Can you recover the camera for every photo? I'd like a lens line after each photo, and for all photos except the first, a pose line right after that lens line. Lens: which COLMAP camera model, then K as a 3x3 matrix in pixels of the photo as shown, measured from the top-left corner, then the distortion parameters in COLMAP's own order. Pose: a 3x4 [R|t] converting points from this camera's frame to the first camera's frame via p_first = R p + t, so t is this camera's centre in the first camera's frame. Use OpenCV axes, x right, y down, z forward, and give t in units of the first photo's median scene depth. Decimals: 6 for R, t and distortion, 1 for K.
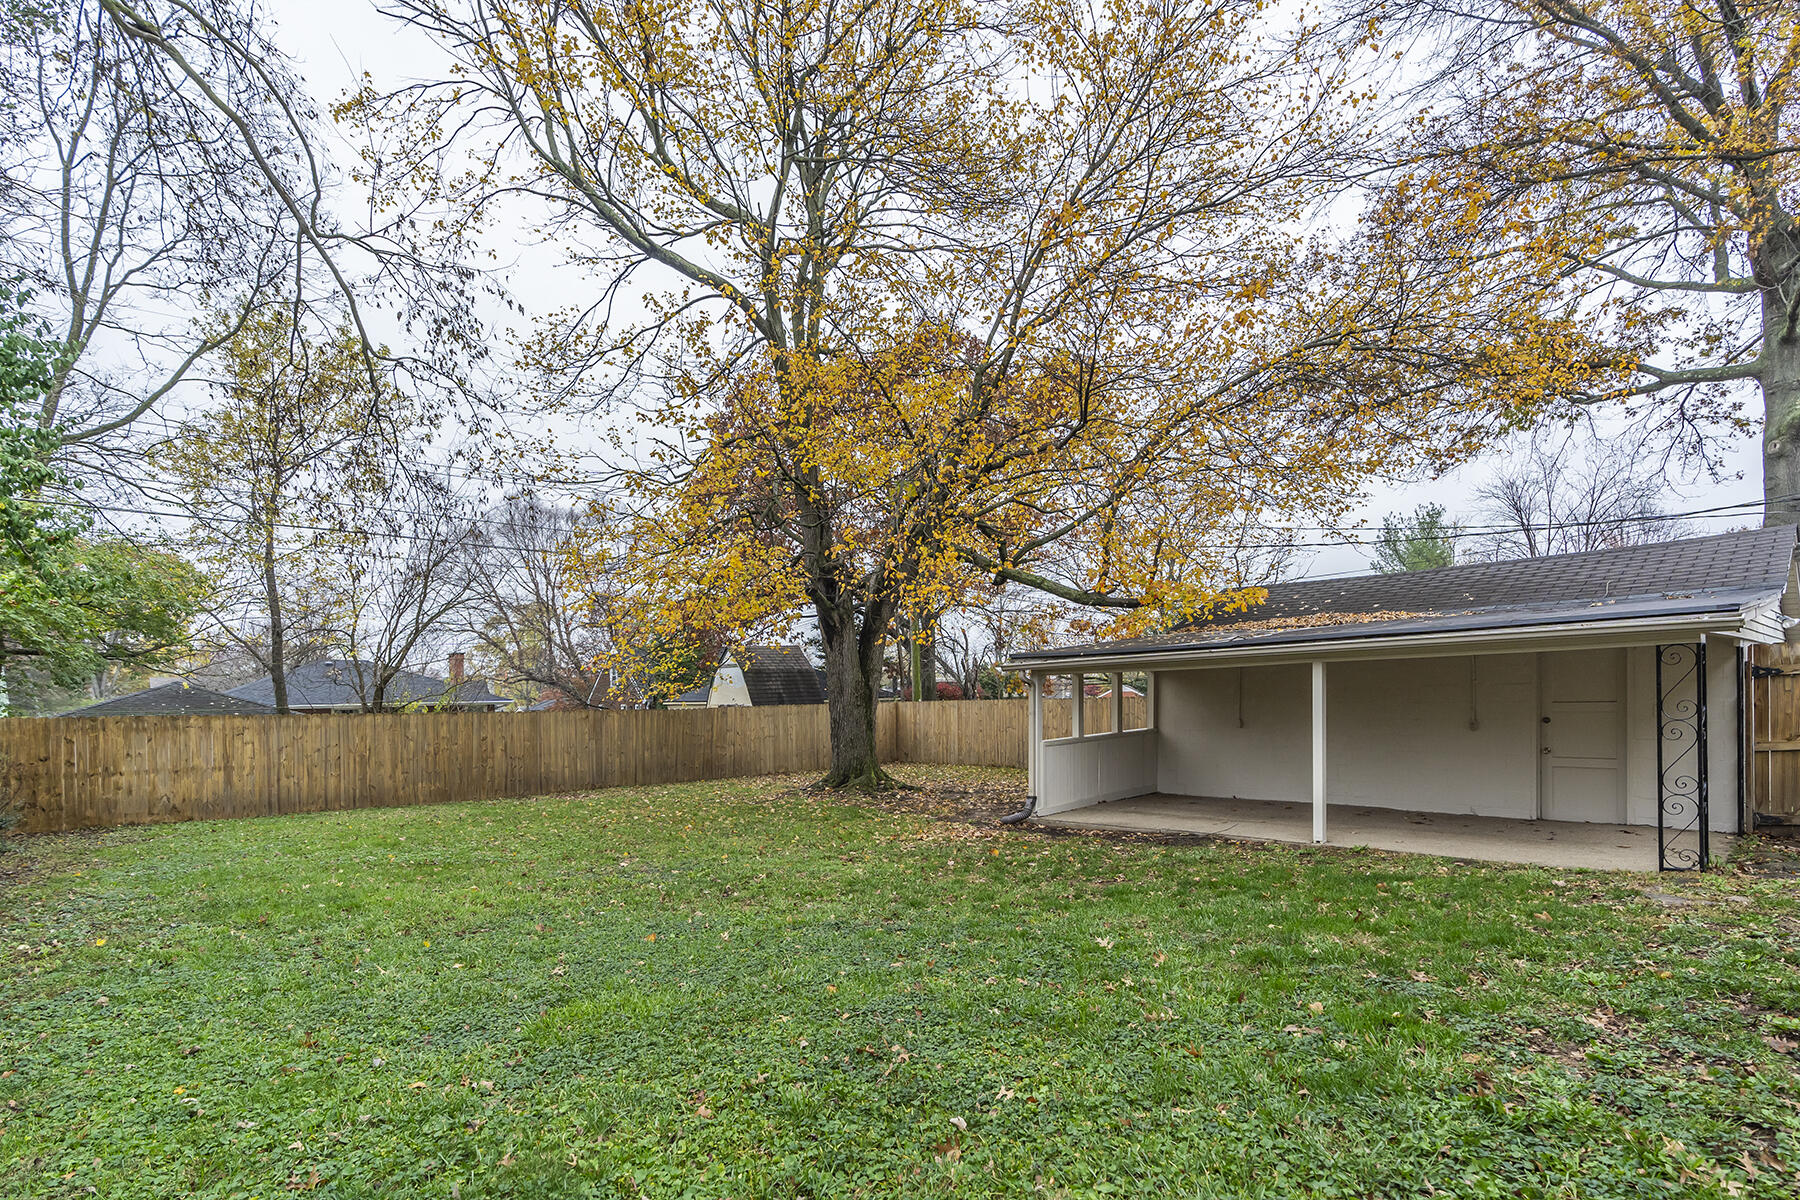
lens RADIAL K [[822.1, 0, 919.4], [0, 822.1, 705.4], [0, 0, 1]] dist [-0.001554, 0.001892]
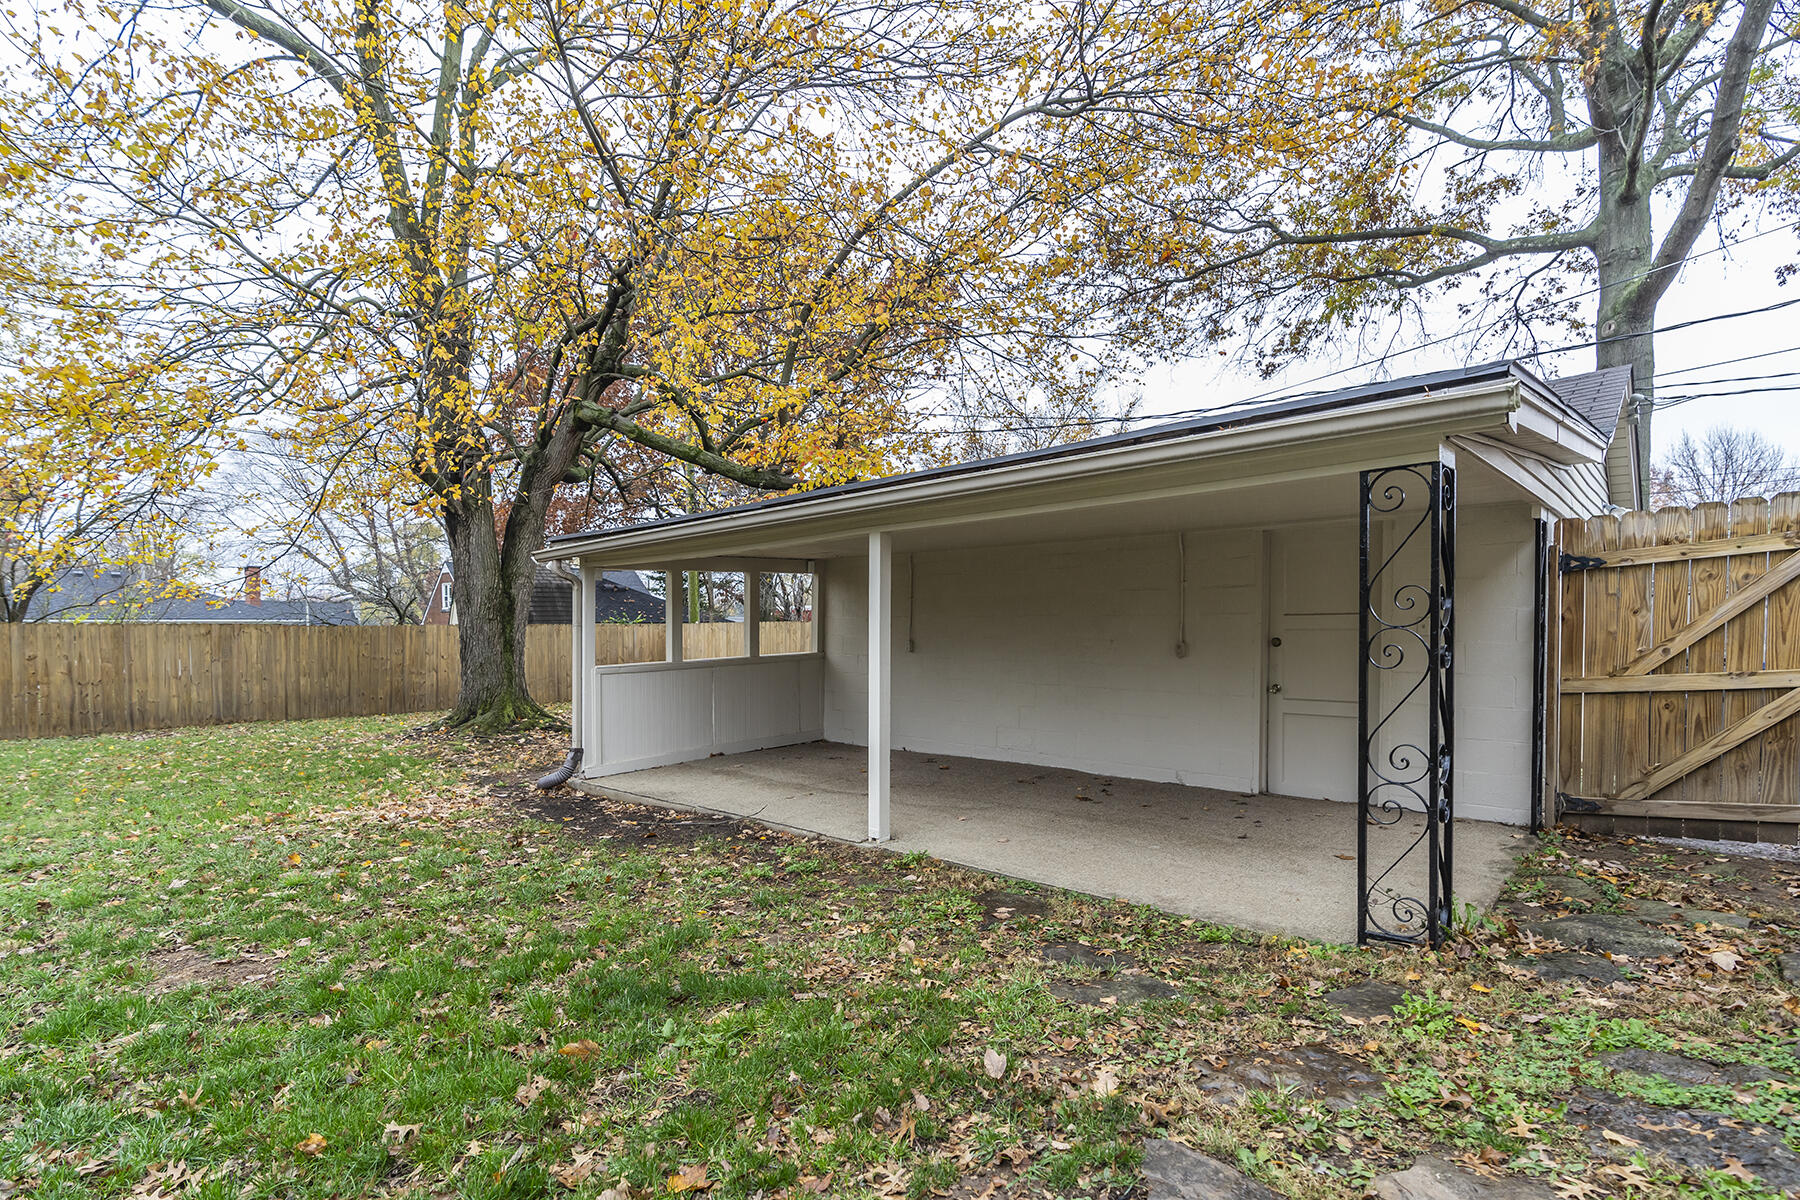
lens RADIAL K [[822.1, 0, 889.0], [0, 822.1, 645.3], [0, 0, 1]] dist [-0.001554, 0.001892]
pose [[0.996187, 0.014597, 0.086019, 0.245786], [-0.015504, 0.999831, 0.009885, 0.011500], [-0.085860, -0.011181, 0.996244, 0.229437]]
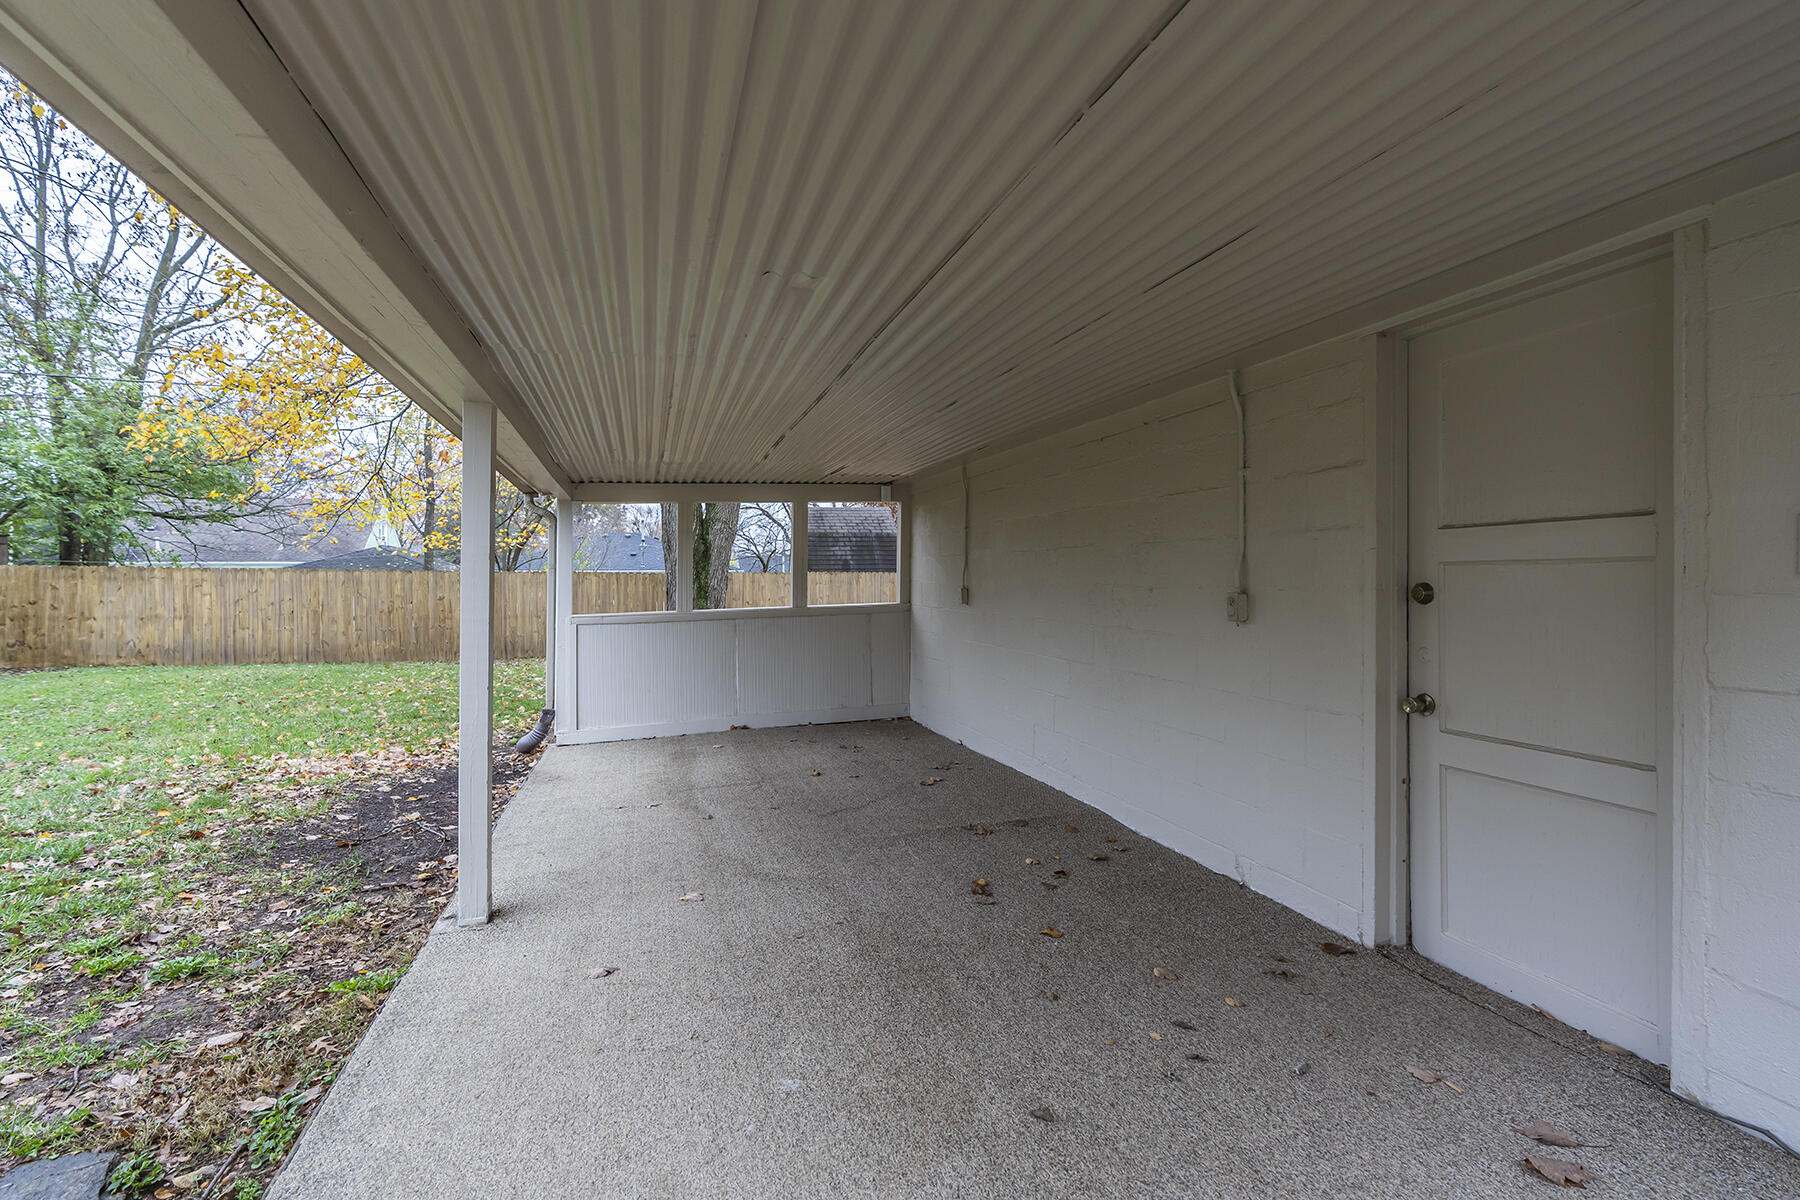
lens RADIAL K [[822.1, 0, 899.4], [0, 822.1, 589.7], [0, 0, 1]] dist [-0.001554, 0.001892]
pose [[0.915083, 0.022772, -0.402623, 0.440988], [-0.019752, 0.999737, 0.011651, 0.010456], [0.402782, -0.002710, 0.915292, 0.420848]]
